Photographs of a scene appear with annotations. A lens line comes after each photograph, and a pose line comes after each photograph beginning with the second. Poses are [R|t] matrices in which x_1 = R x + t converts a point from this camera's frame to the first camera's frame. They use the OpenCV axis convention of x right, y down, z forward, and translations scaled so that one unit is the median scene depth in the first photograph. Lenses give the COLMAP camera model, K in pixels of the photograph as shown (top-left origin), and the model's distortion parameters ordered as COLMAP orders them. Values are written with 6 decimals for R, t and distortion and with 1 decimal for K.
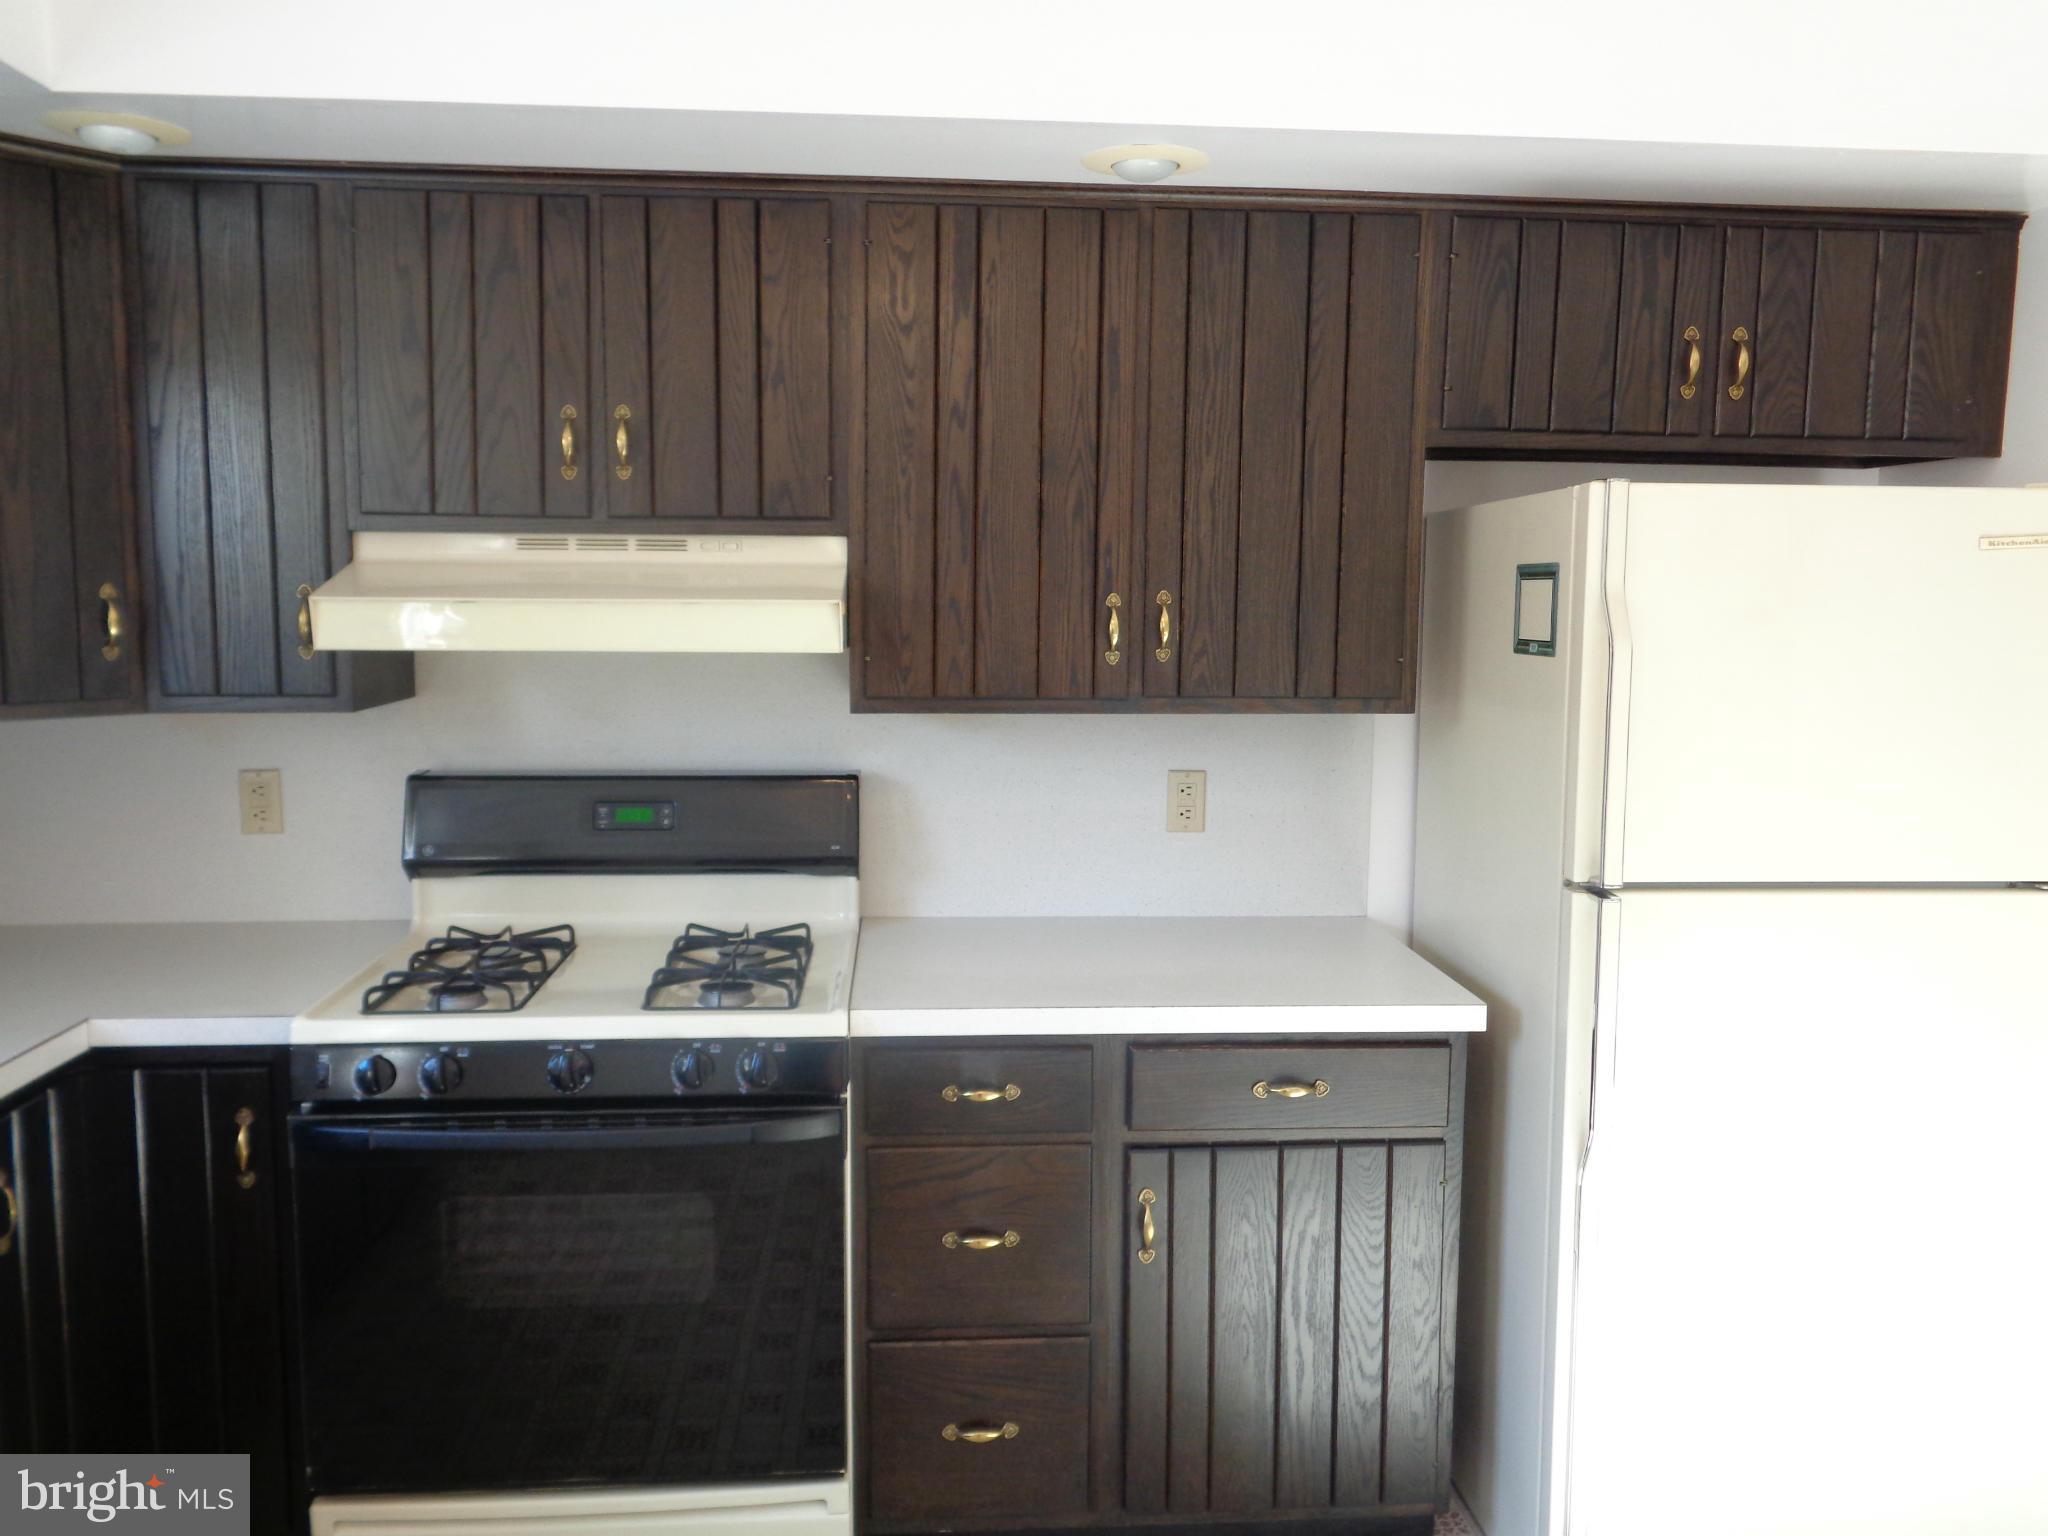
lens RADIAL K [[1600.4, 0, 1024.0], [0, 1600.4, 768.0], [0, 0, 1]] dist [-0.007867, 0.004336]
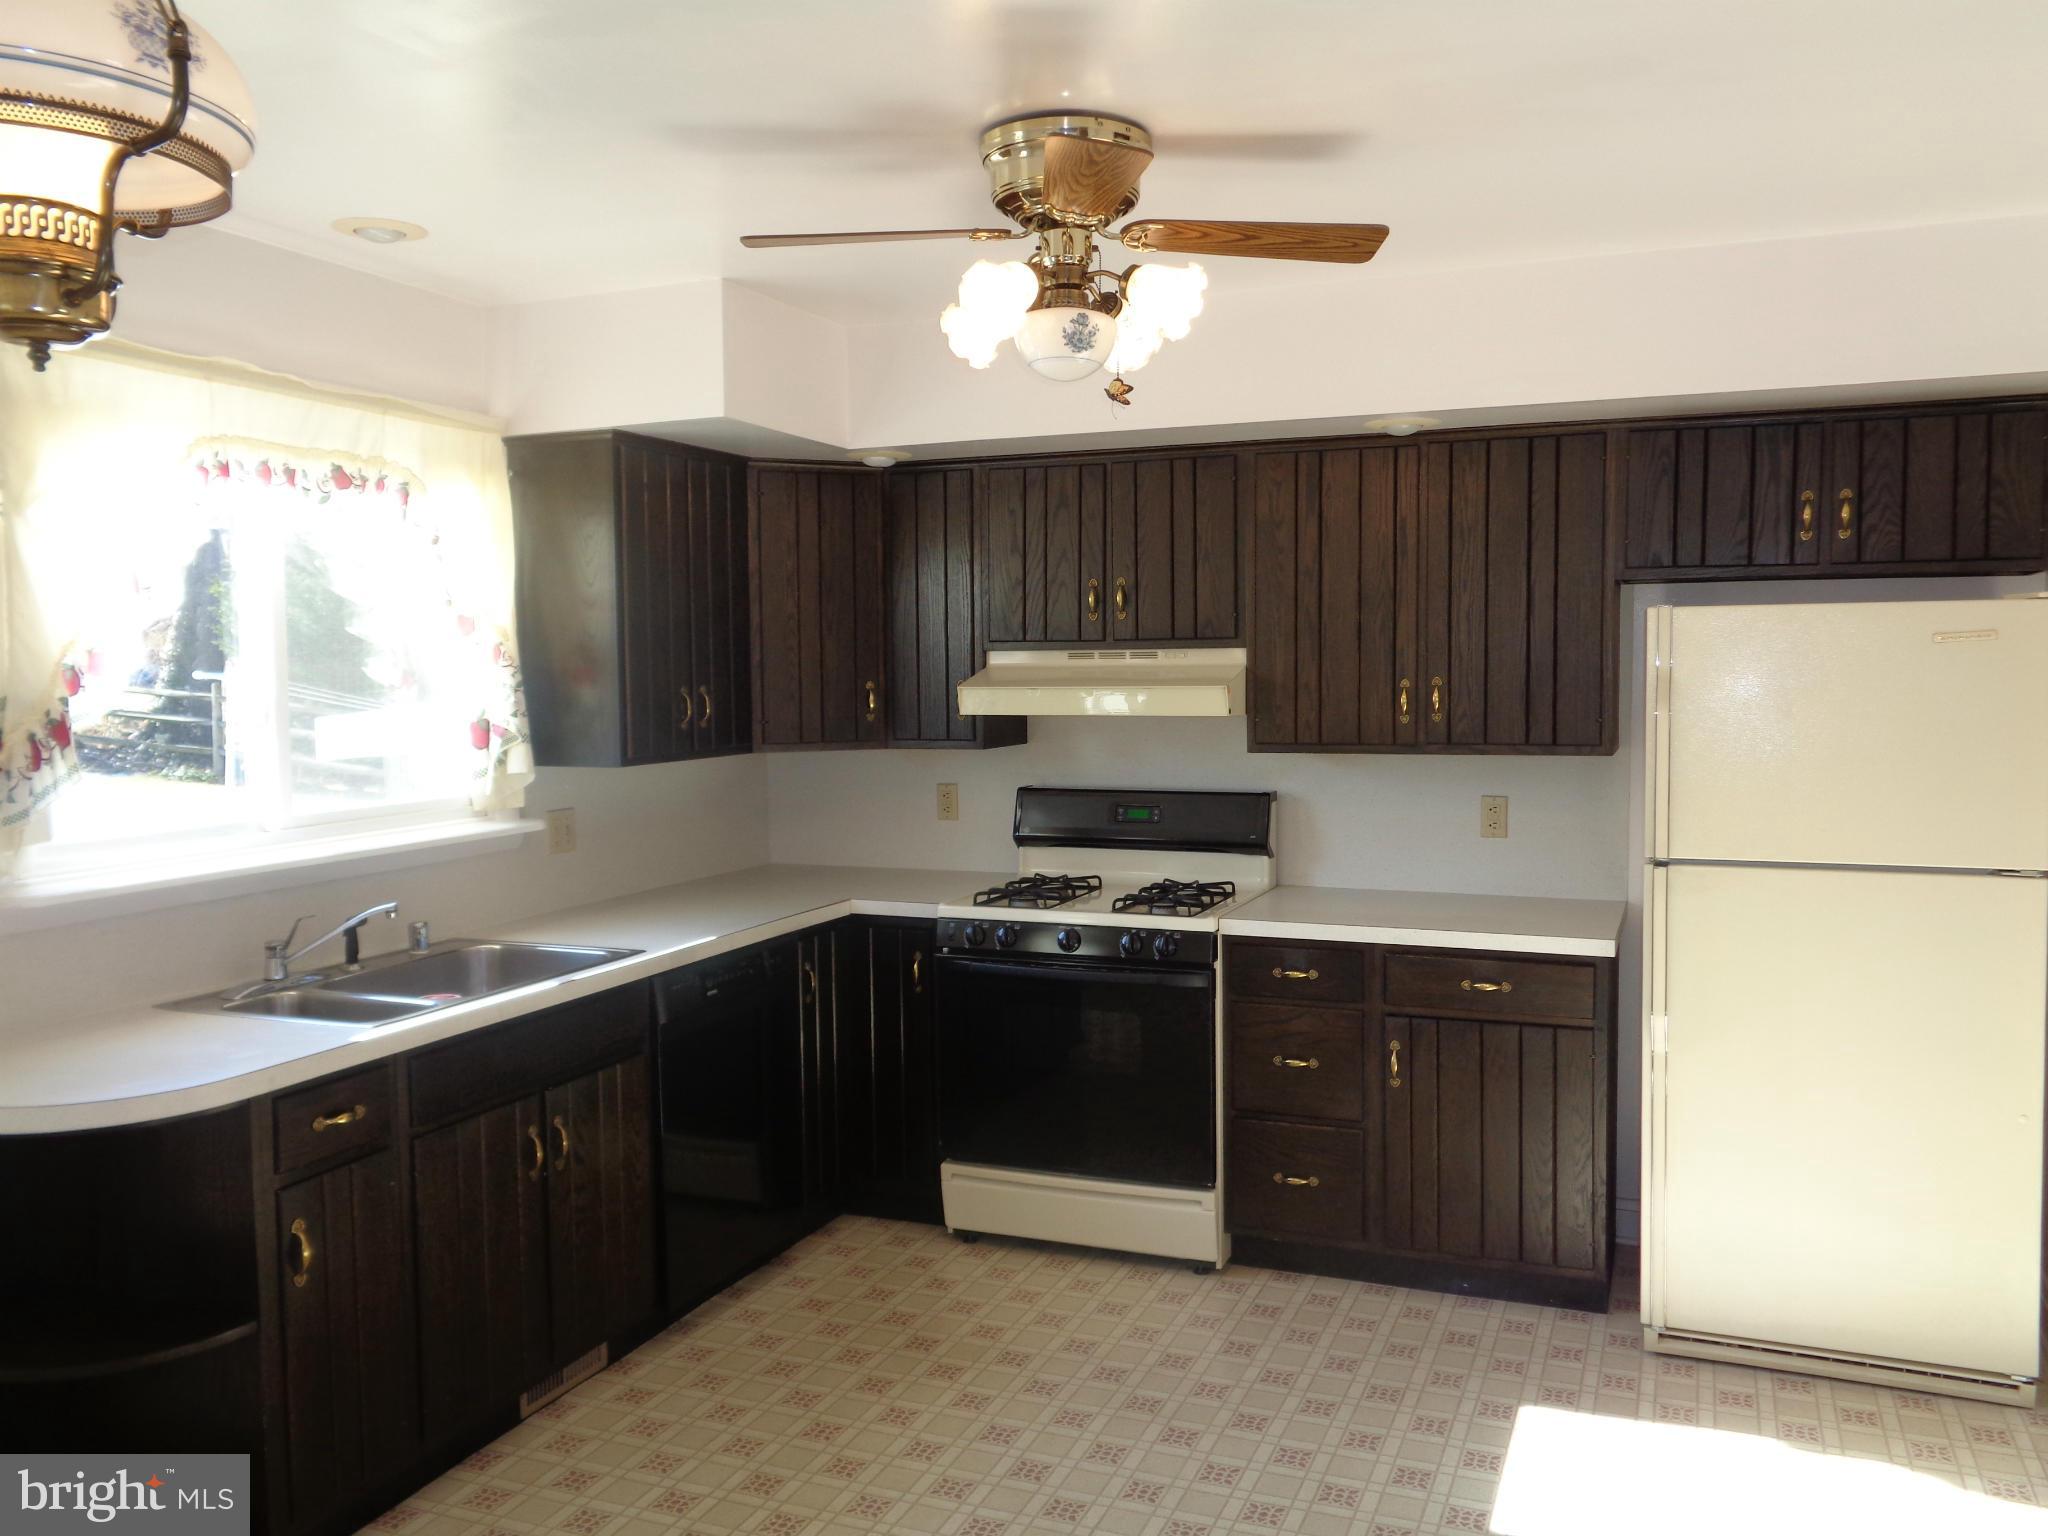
lens RADIAL K [[1600.4, 0, 1024.0], [0, 1600.4, 768.0], [0, 0, 1]] dist [-0.007867, 0.004336]
pose [[0.895857, 0.011289, -0.444199, 0.435052], [-0.032362, 0.998680, -0.039887, 0.057922], [0.443163, 0.050108, 0.895040, -0.617289]]
